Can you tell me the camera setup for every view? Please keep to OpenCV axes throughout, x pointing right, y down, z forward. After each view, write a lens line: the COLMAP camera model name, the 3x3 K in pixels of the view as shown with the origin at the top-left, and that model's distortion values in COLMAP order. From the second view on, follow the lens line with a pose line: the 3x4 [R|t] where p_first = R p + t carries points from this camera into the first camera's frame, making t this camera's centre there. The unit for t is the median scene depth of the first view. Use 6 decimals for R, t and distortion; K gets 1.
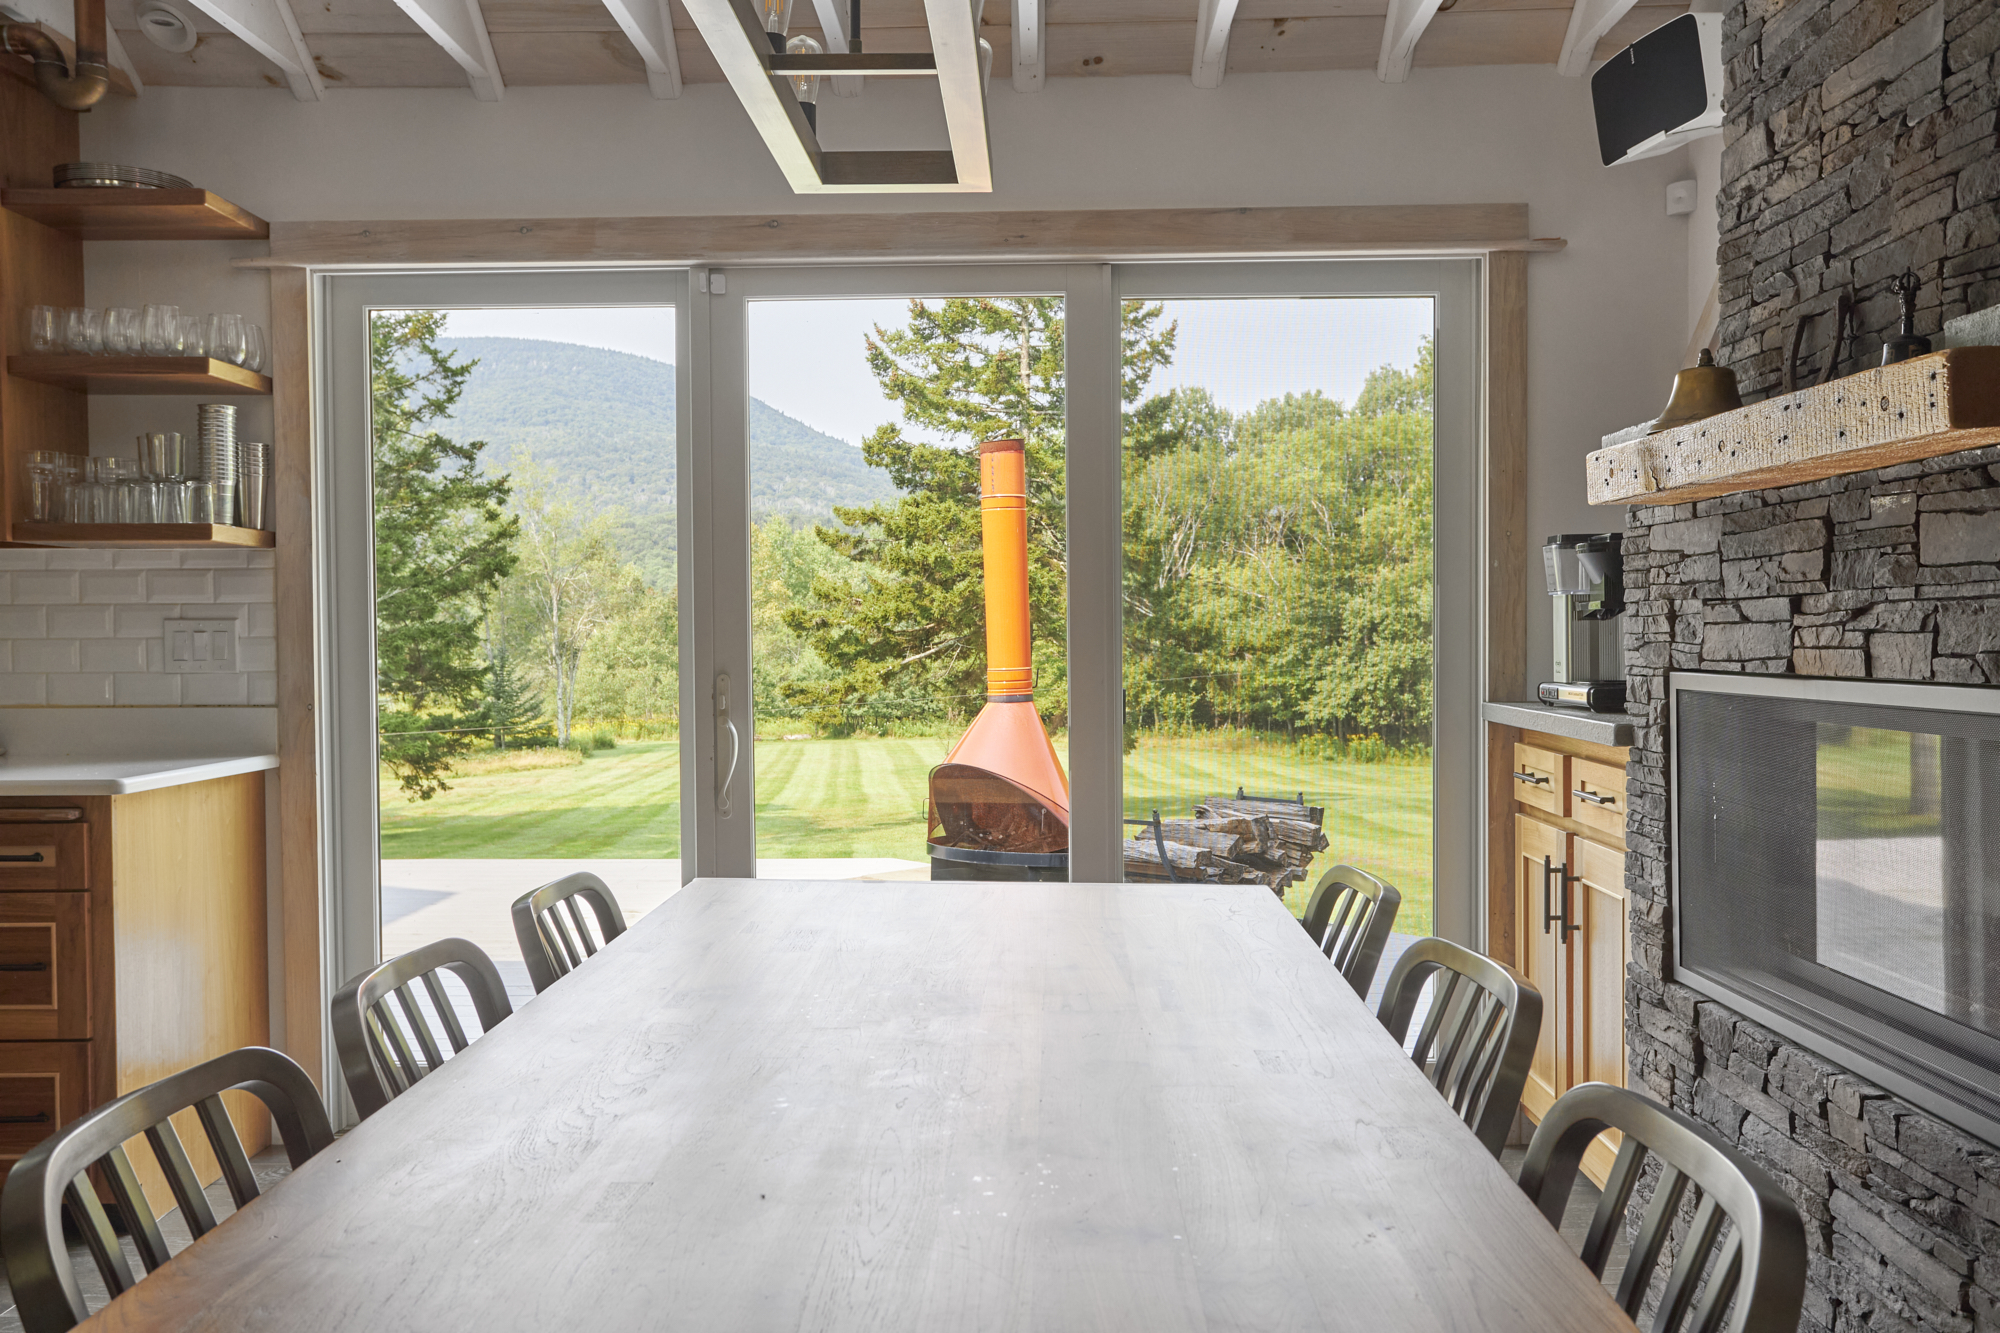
lens RADIAL K [[1603.6, 0, 995.1], [0, 1603.6, 666.4], [0, 0, 1]] dist [-0.009932, 0.066209]
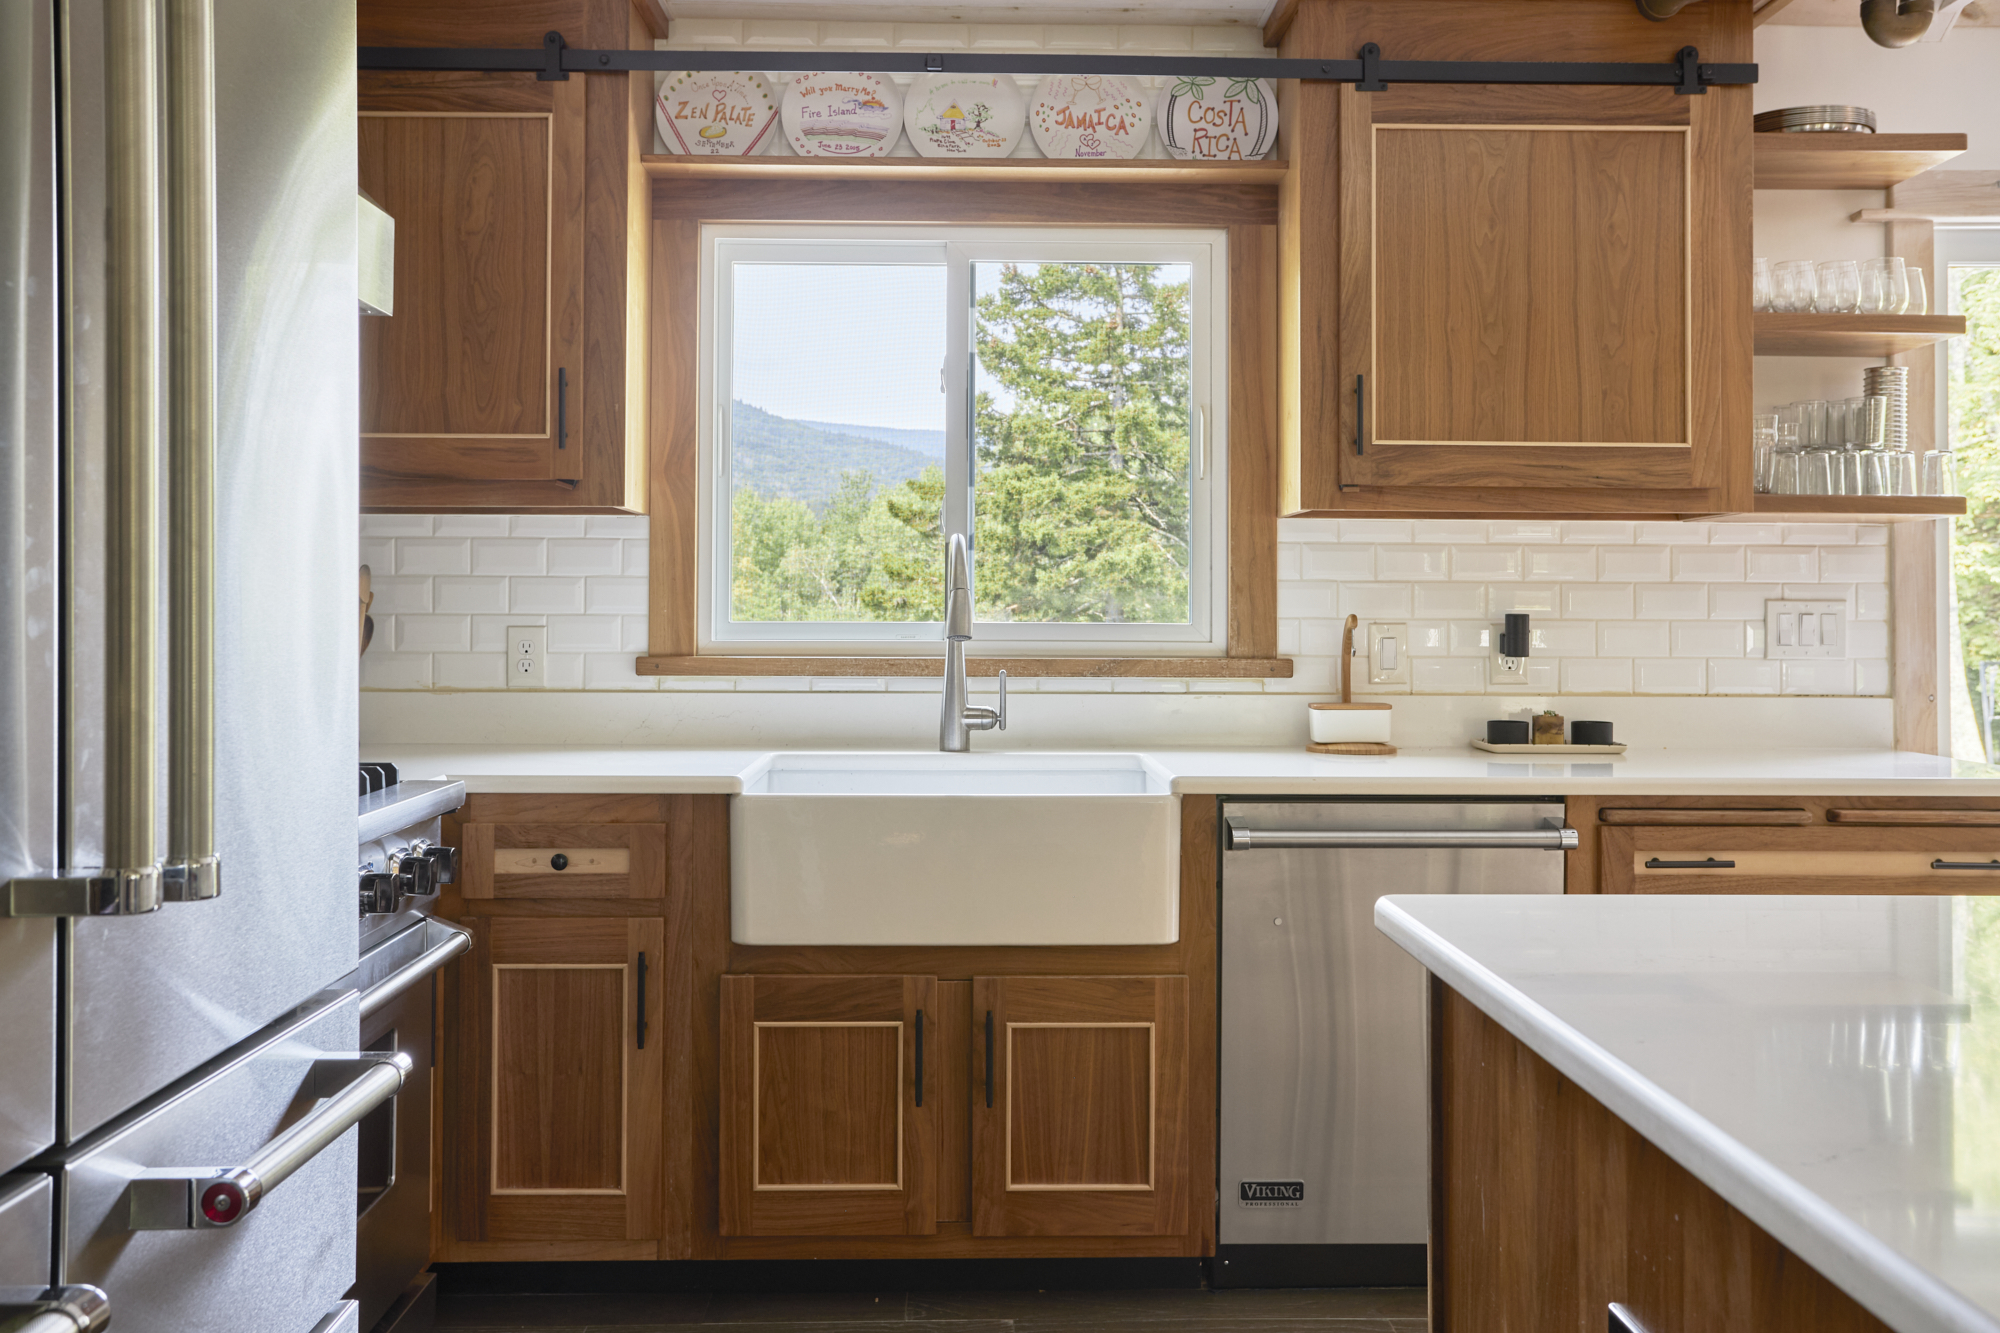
lens RADIAL K [[1701.2, 0, 977.8], [0, 1701.2, 575.6], [0, 0, 1]] dist [0.004838, 0.025531]
pose [[0.998559, 0.012470, 0.052202, -1.019329], [-0.010164, 0.998971, -0.044204, 0.004134], [-0.052699, 0.043610, 0.997658, 0.059744]]
